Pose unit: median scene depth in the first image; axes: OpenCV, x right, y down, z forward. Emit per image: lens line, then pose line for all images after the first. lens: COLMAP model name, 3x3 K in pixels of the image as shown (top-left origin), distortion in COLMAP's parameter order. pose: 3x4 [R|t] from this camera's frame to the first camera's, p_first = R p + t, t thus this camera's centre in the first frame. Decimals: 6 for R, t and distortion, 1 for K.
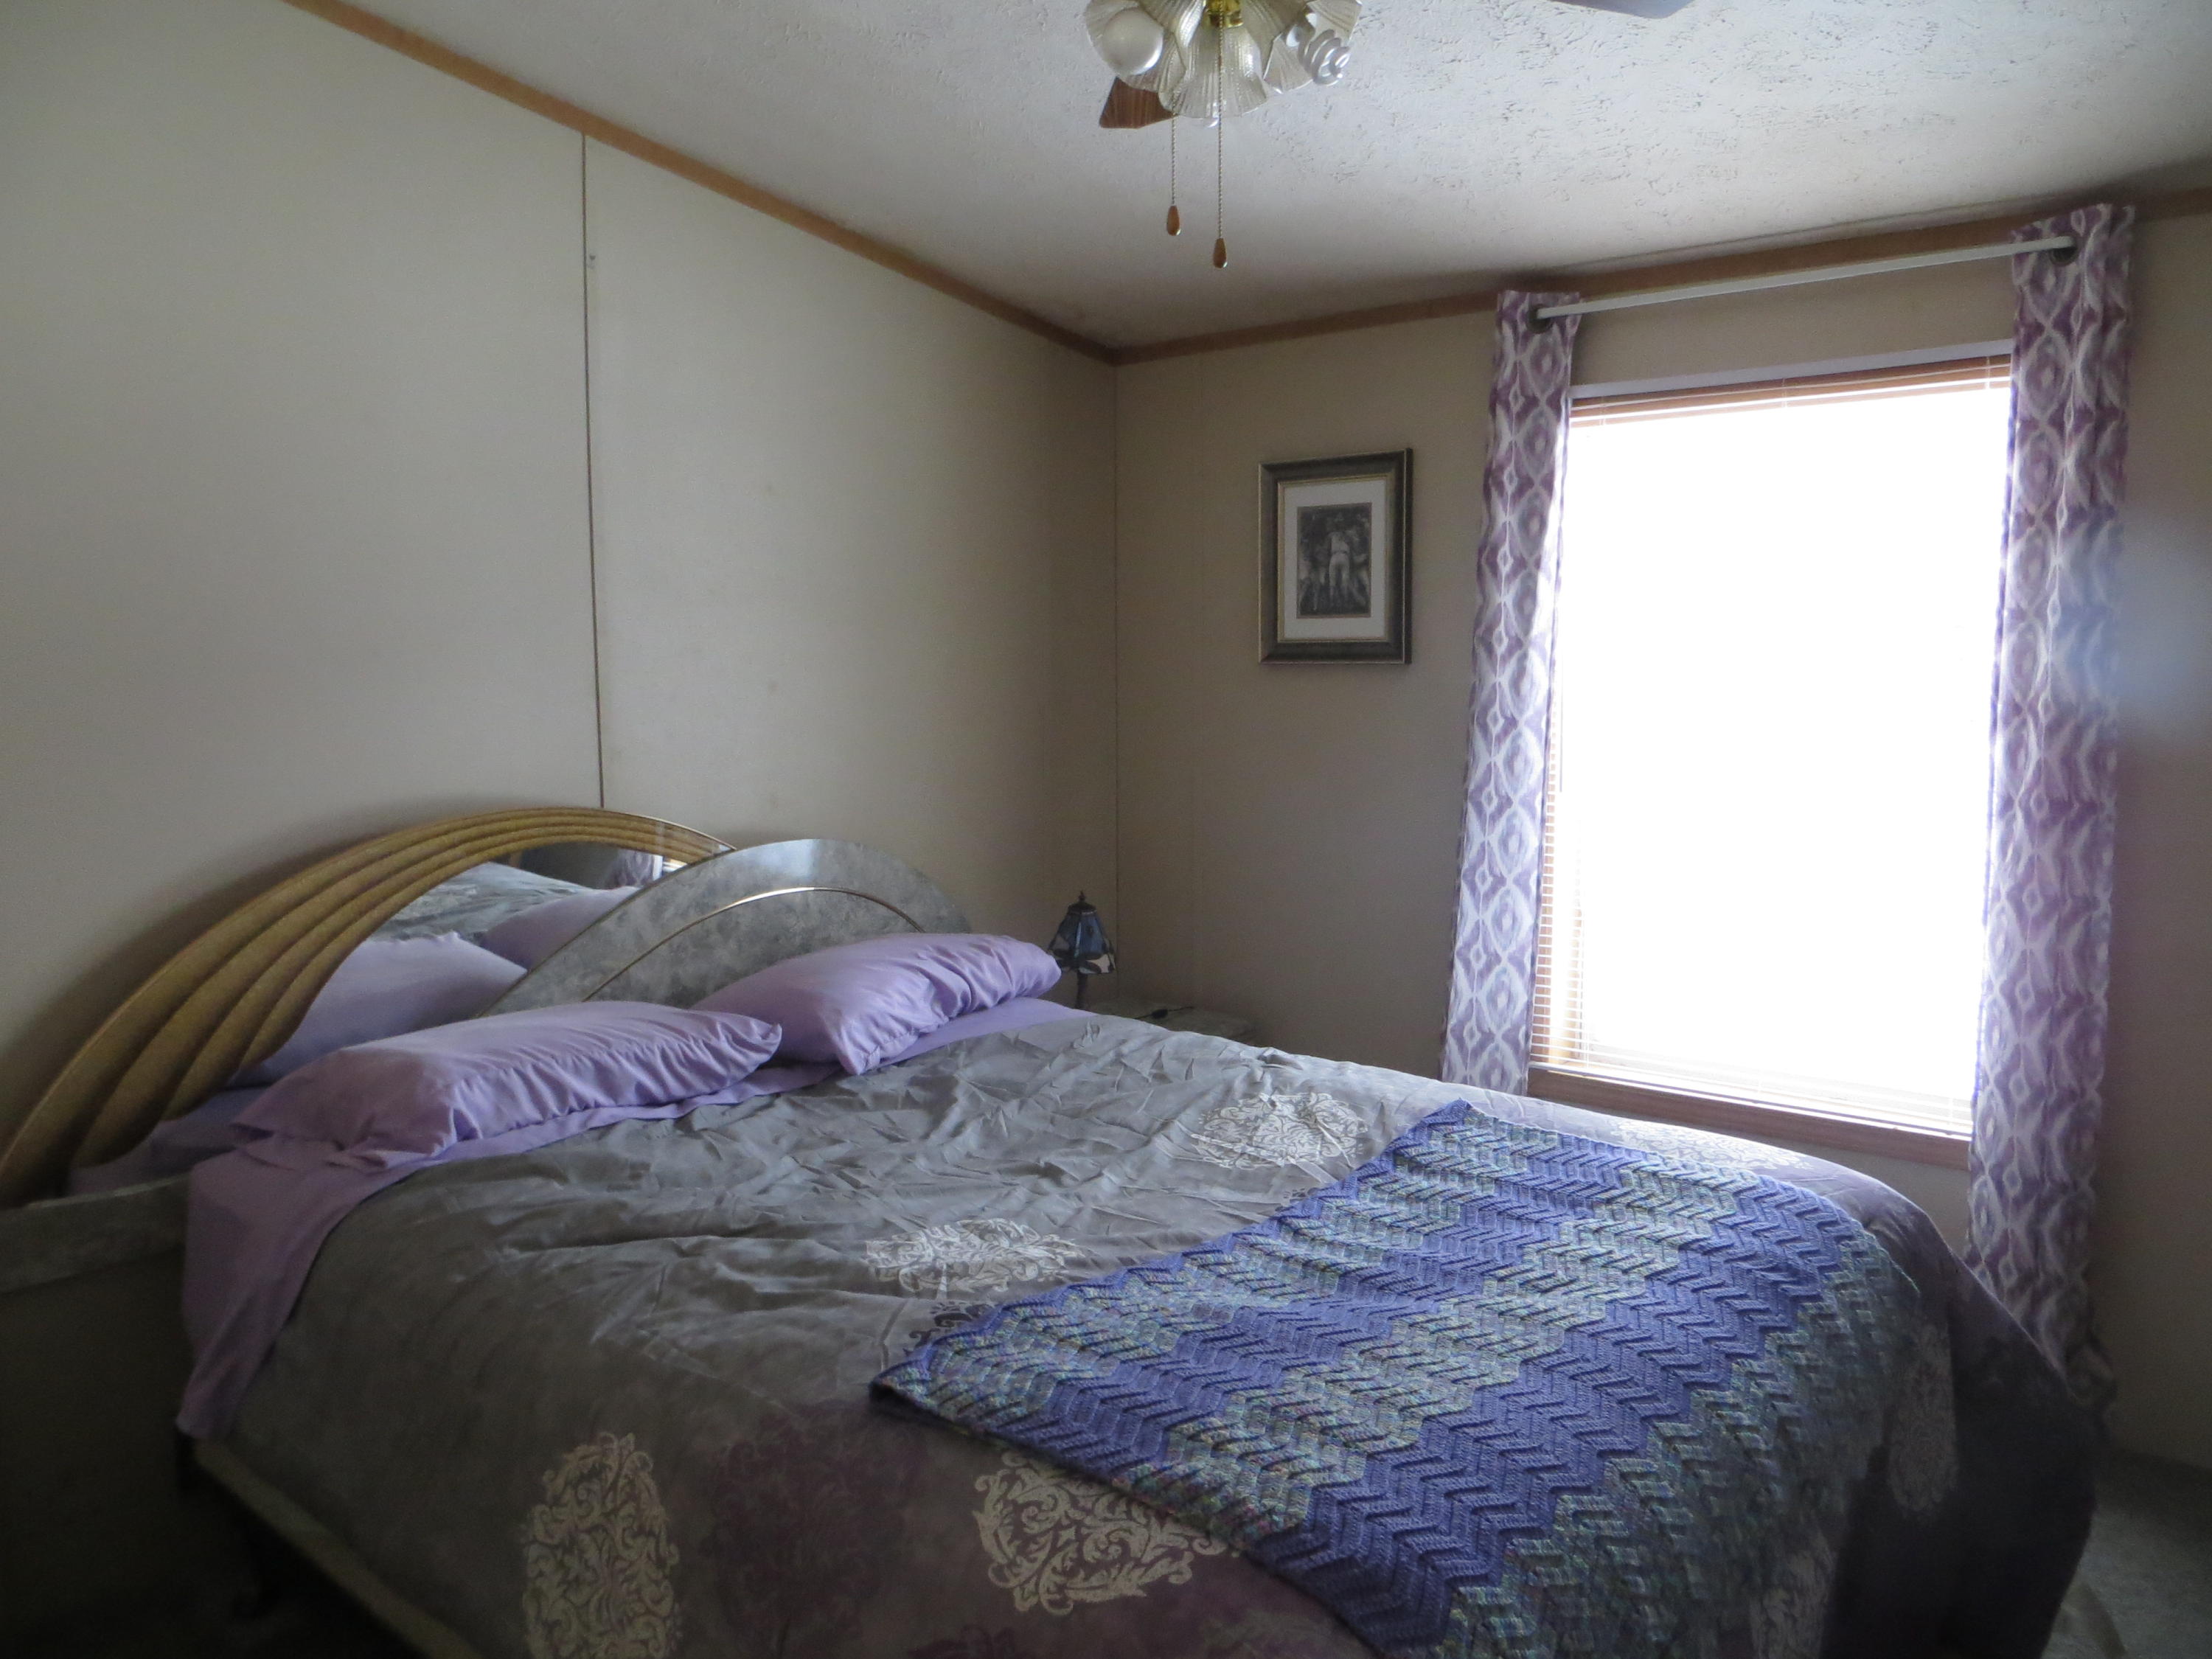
lens RADIAL K [[1652.3, 0, 1101.4], [0, 1652.3, 830.5], [0, 0, 1]] dist [-0.015122, -0.001632]
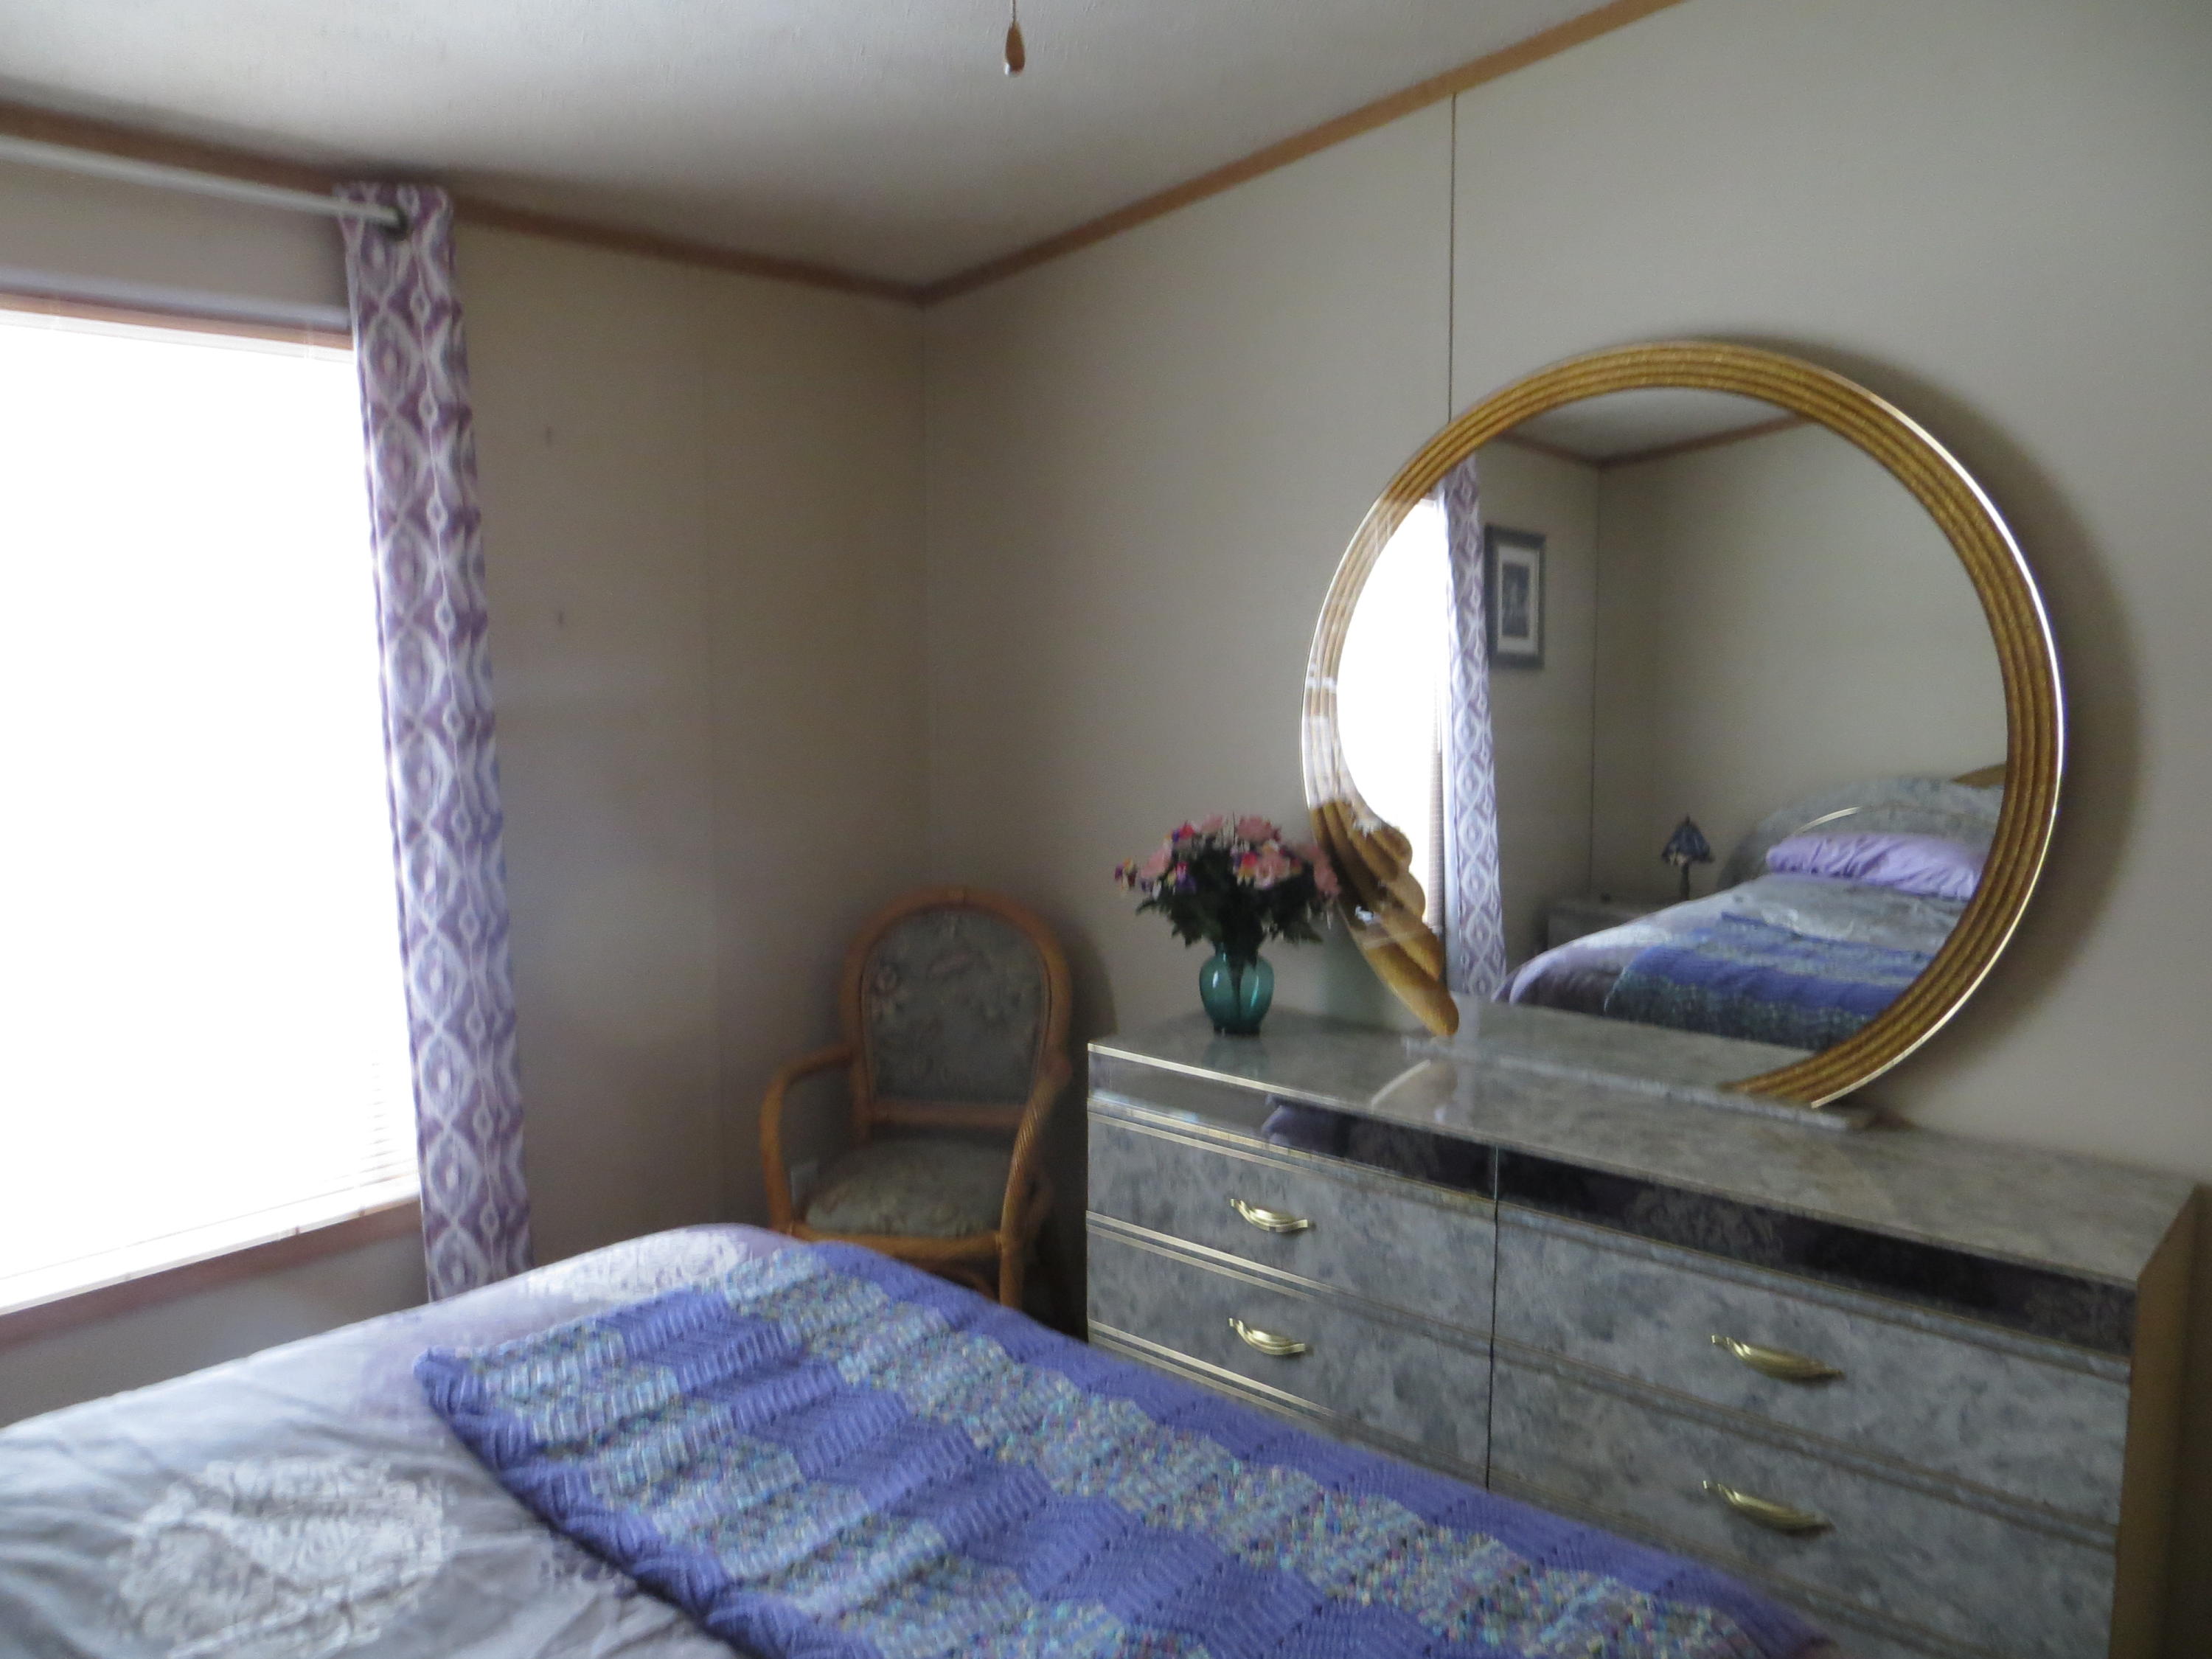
lens RADIAL K [[1652.3, 0, 1102.3], [0, 1652.3, 830.1], [0, 0, 1]] dist [-0.015122, -0.001632]
pose [[0.046126, -0.119196, 0.991799, -0.347531], [0.113418, 0.987060, 0.113351, -0.077267], [-0.992476, 0.107259, 0.059048, 0.579237]]
